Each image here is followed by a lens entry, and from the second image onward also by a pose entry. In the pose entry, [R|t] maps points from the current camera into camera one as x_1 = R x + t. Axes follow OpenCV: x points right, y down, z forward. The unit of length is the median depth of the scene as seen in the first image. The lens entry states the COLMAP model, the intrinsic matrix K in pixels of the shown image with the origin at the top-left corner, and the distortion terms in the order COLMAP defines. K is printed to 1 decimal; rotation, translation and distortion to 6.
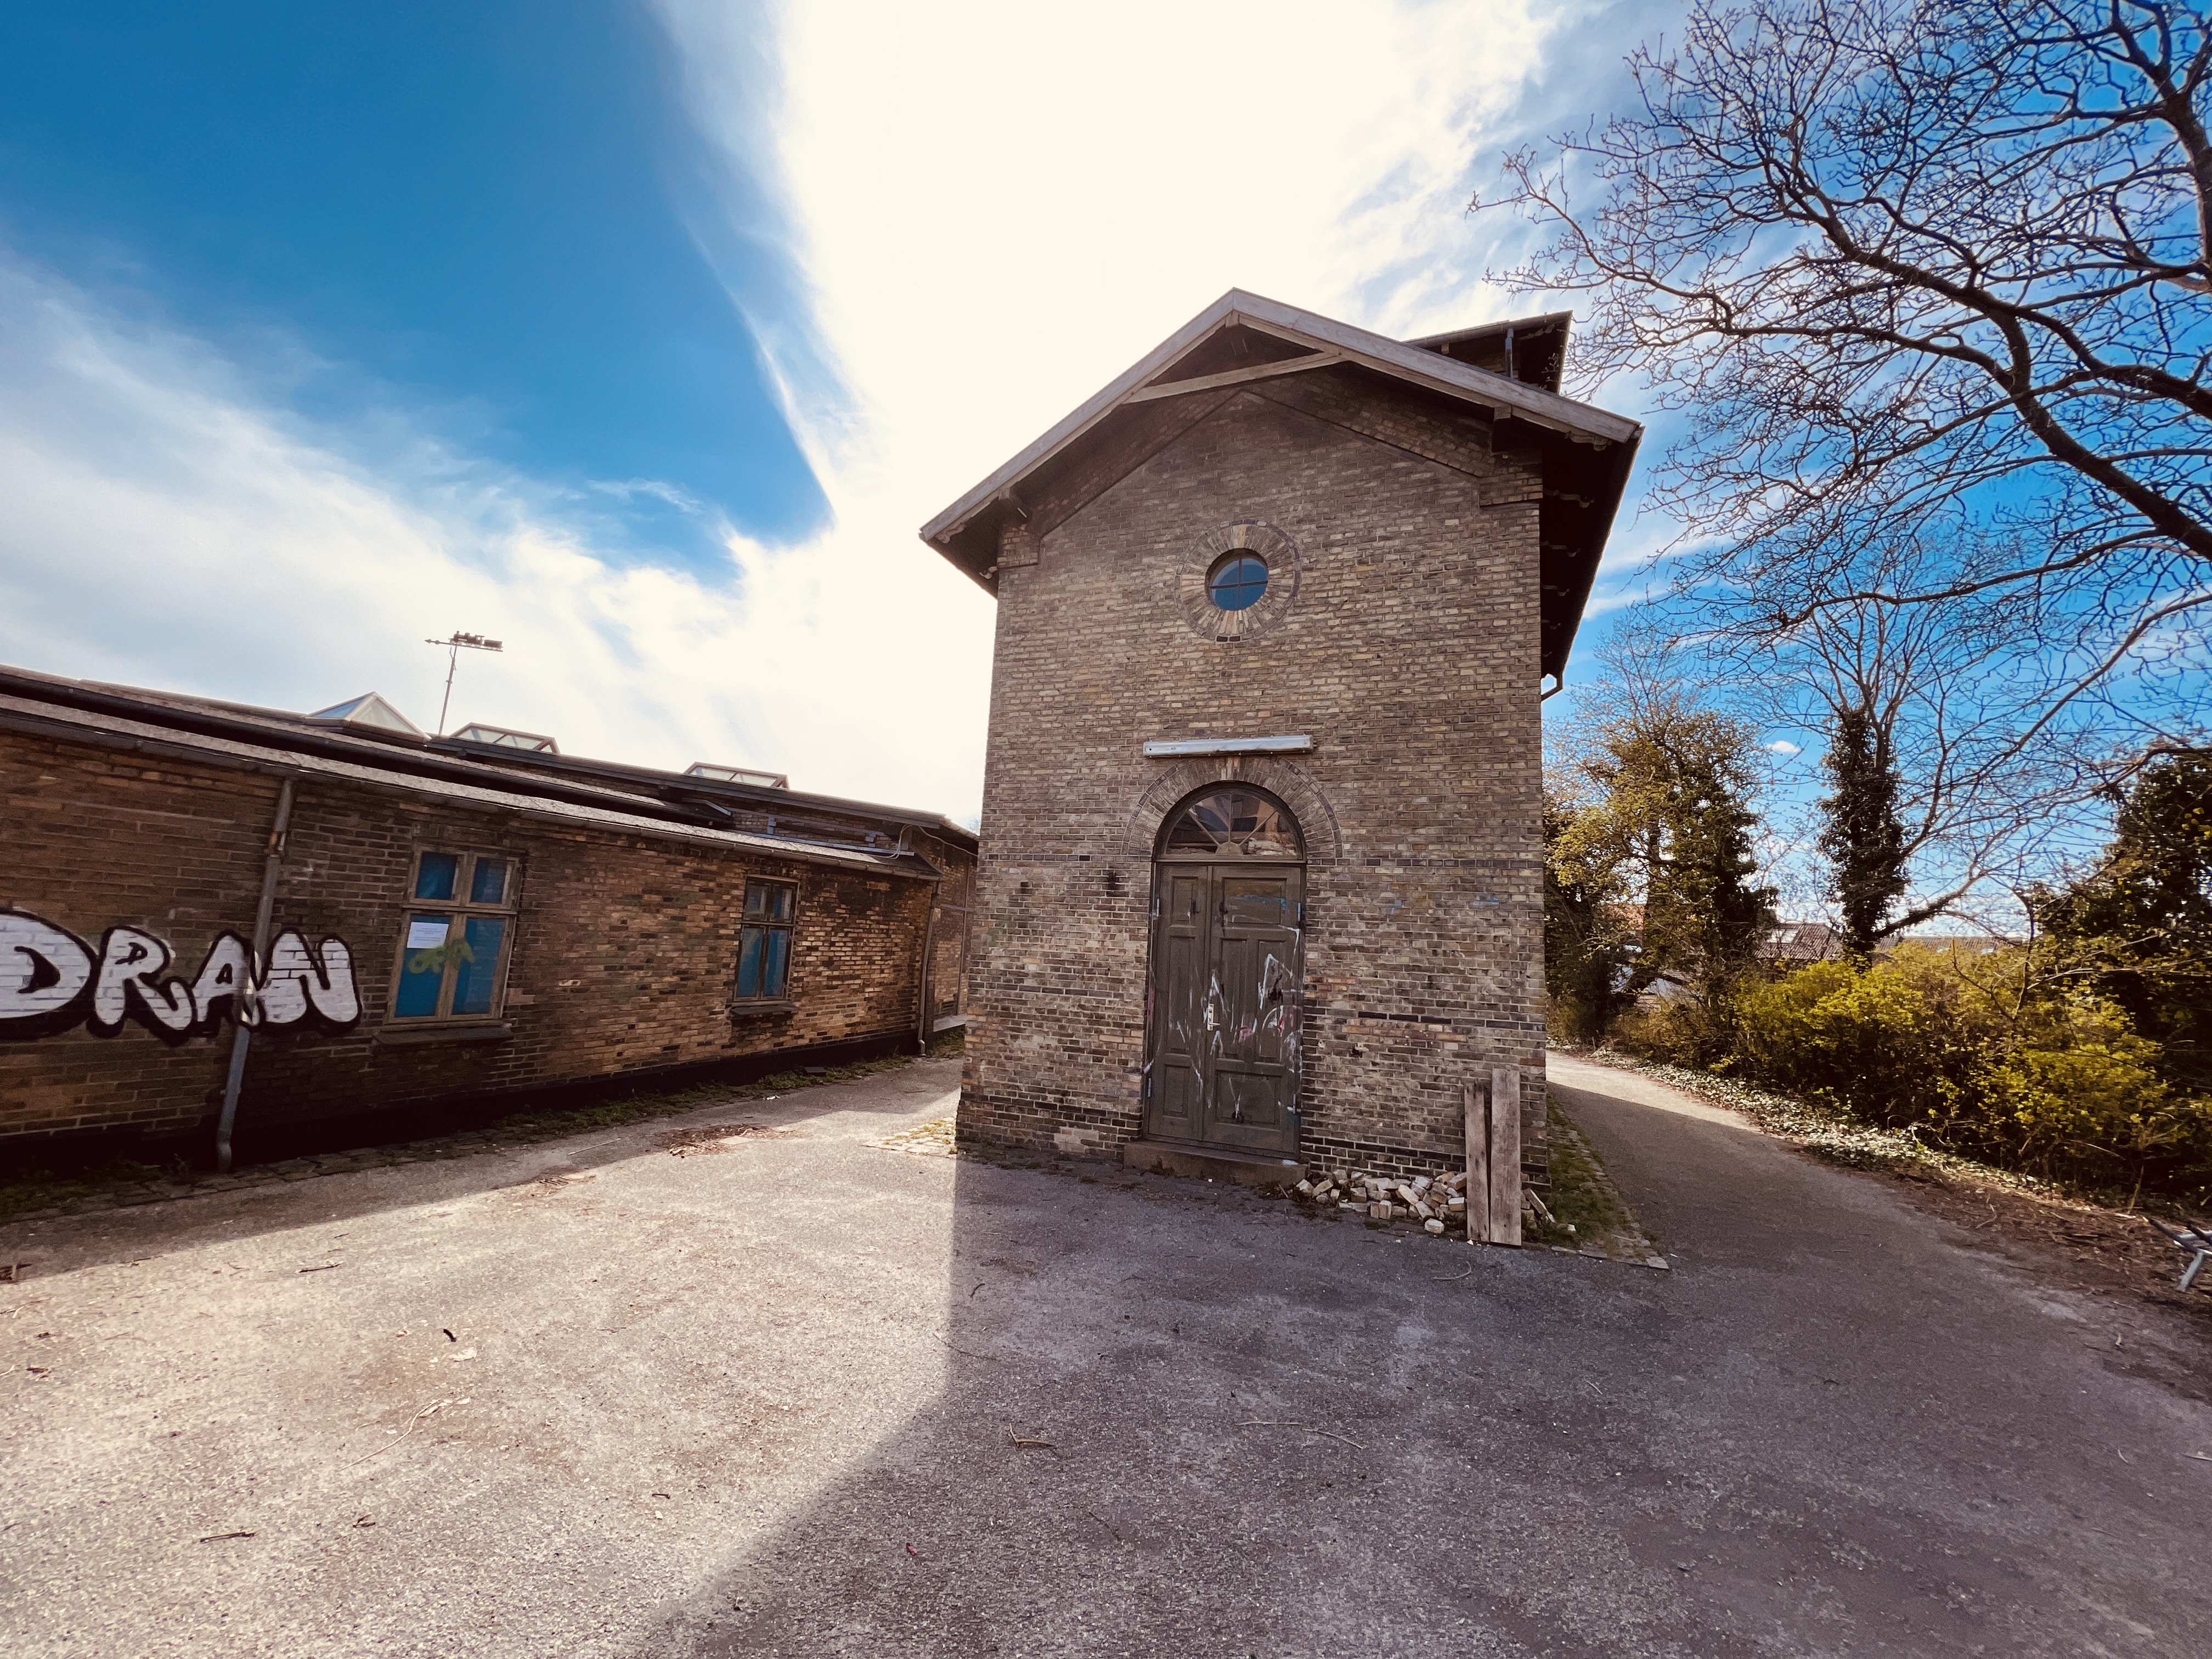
lens RADIAL K [[893.7, 0, 1112.0], [0, 893.7, 880.5], [0, 0, 1]] dist [-0.029536, 0.008683]
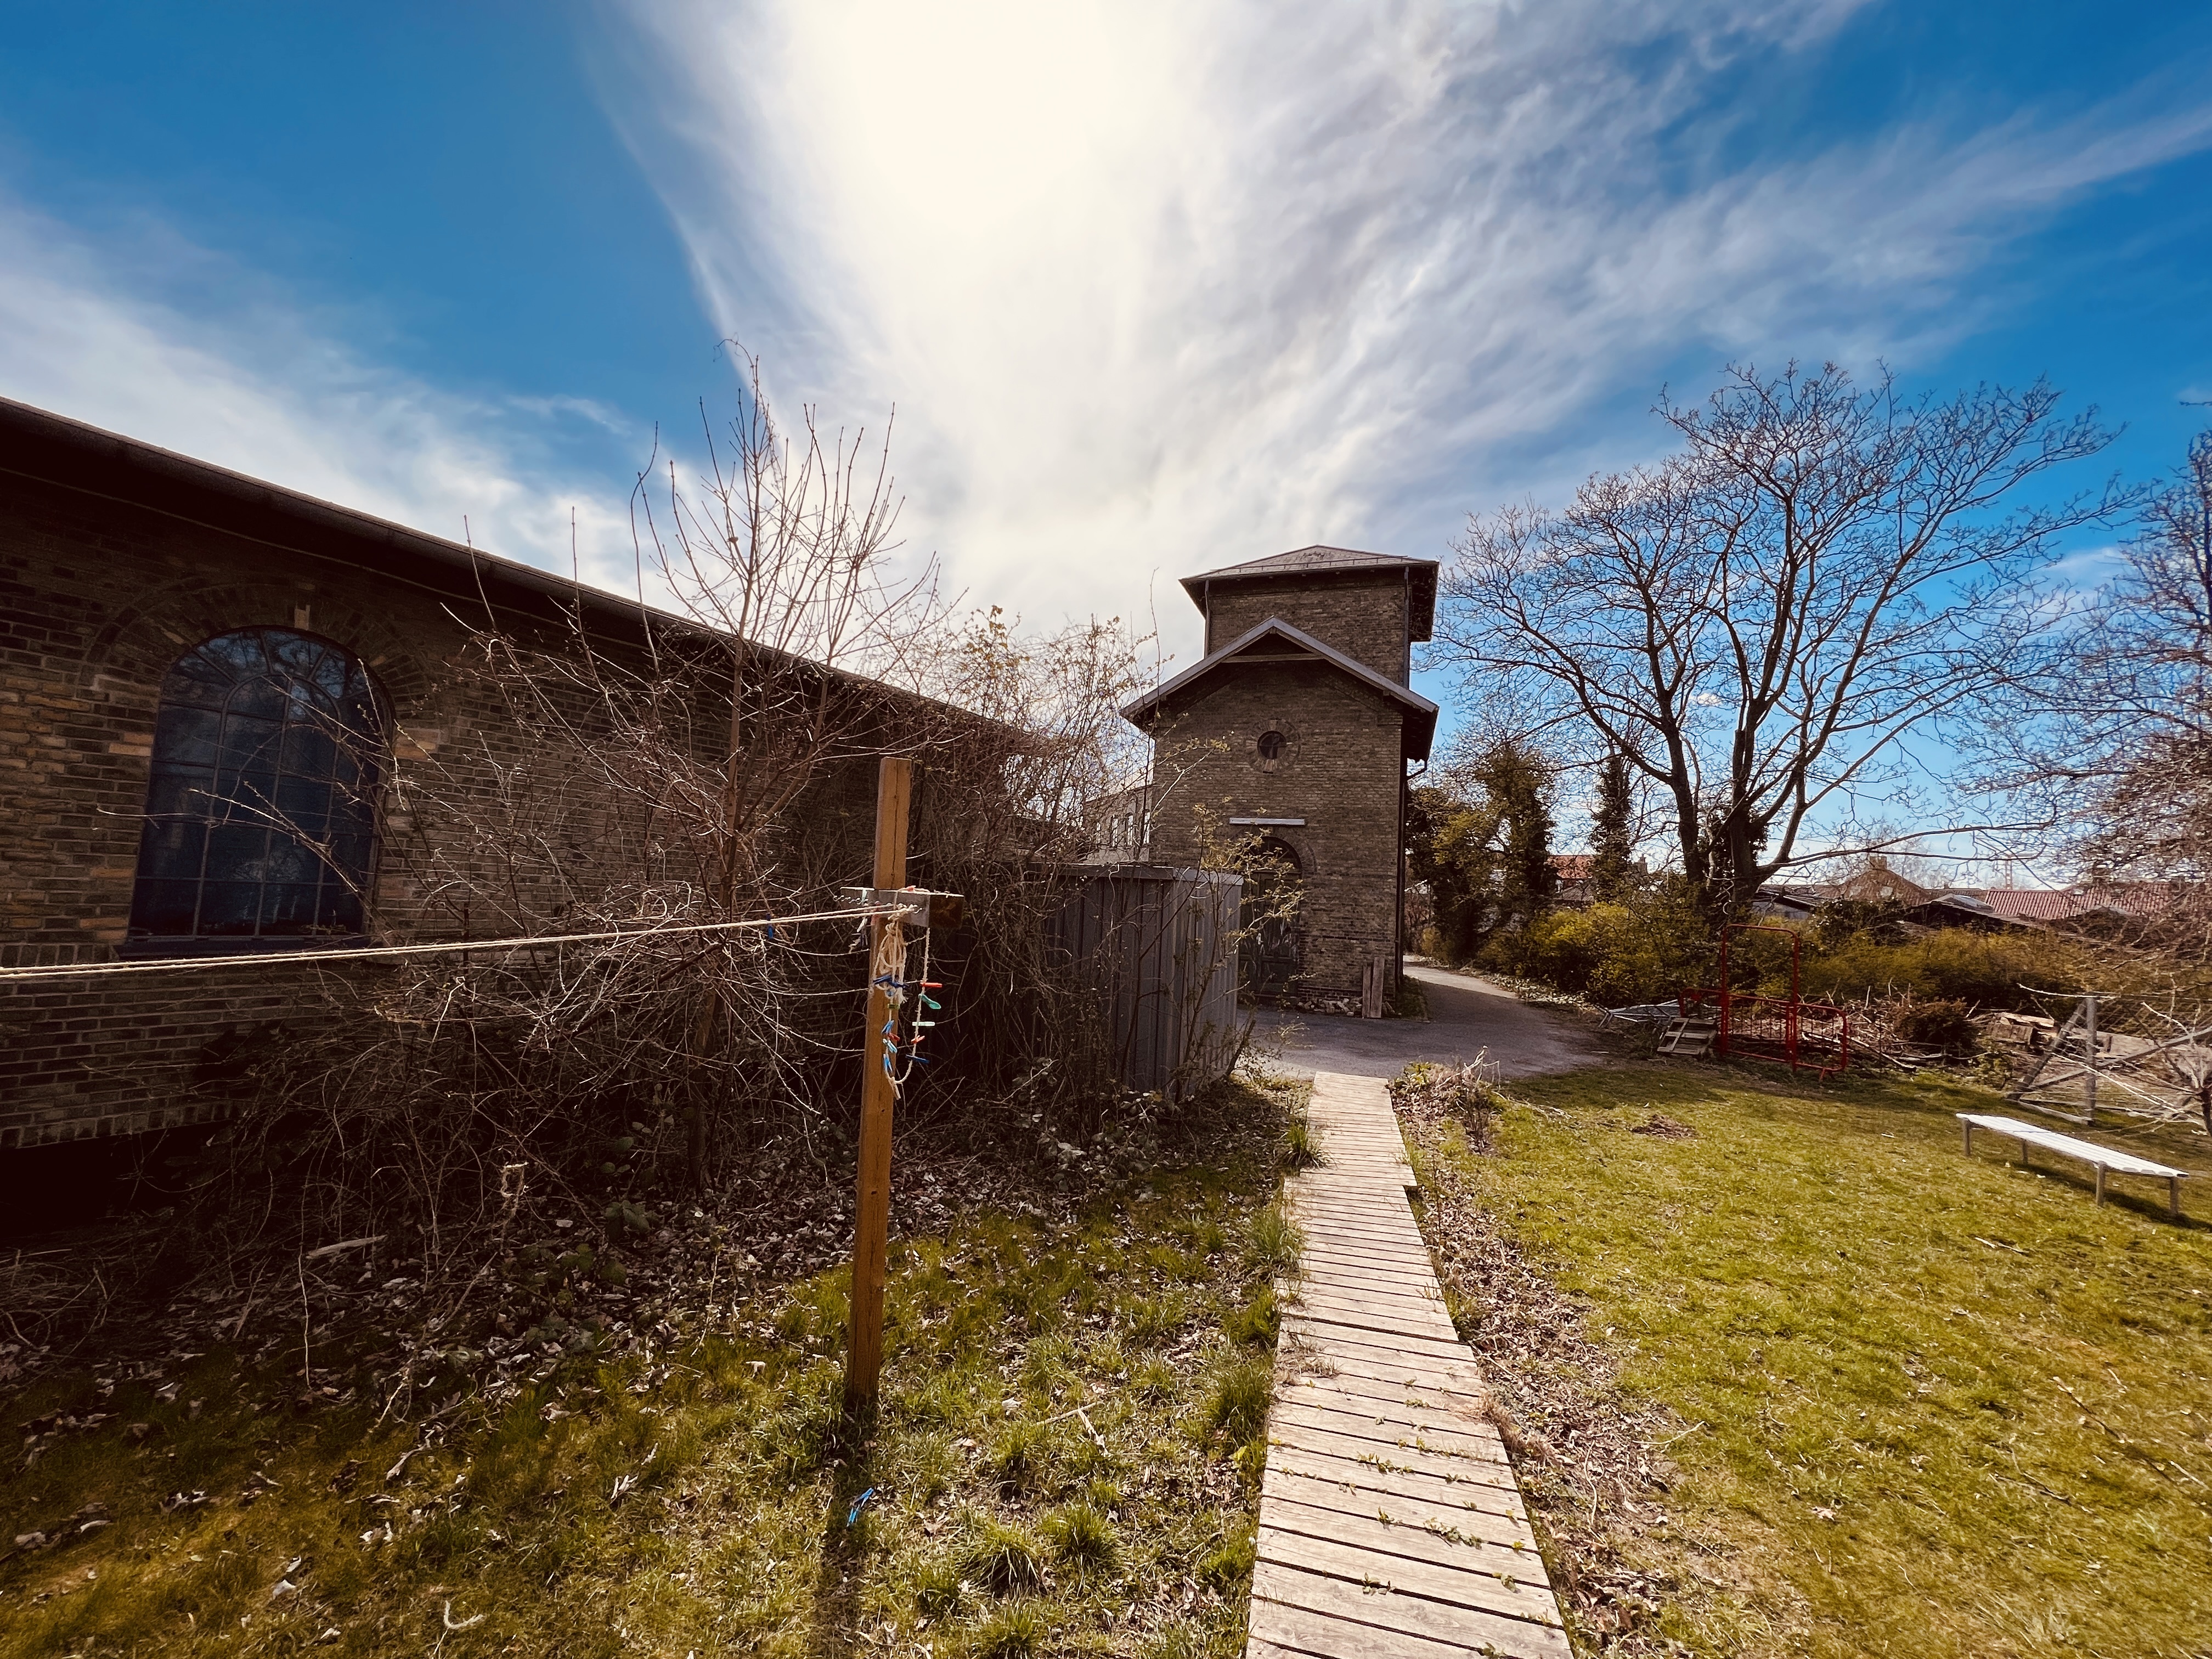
lens RADIAL K [[897.9, 0, 1109.1], [0, 897.9, 884.0], [0, 0, 1]] dist [-0.002863, 0.000155]
pose [[0.998774, 0.001245, 0.049482, -0.376269], [-0.004405, 0.997952, 0.063811, -0.130207], [-0.049301, -0.063951, 0.996734, -1.238194]]
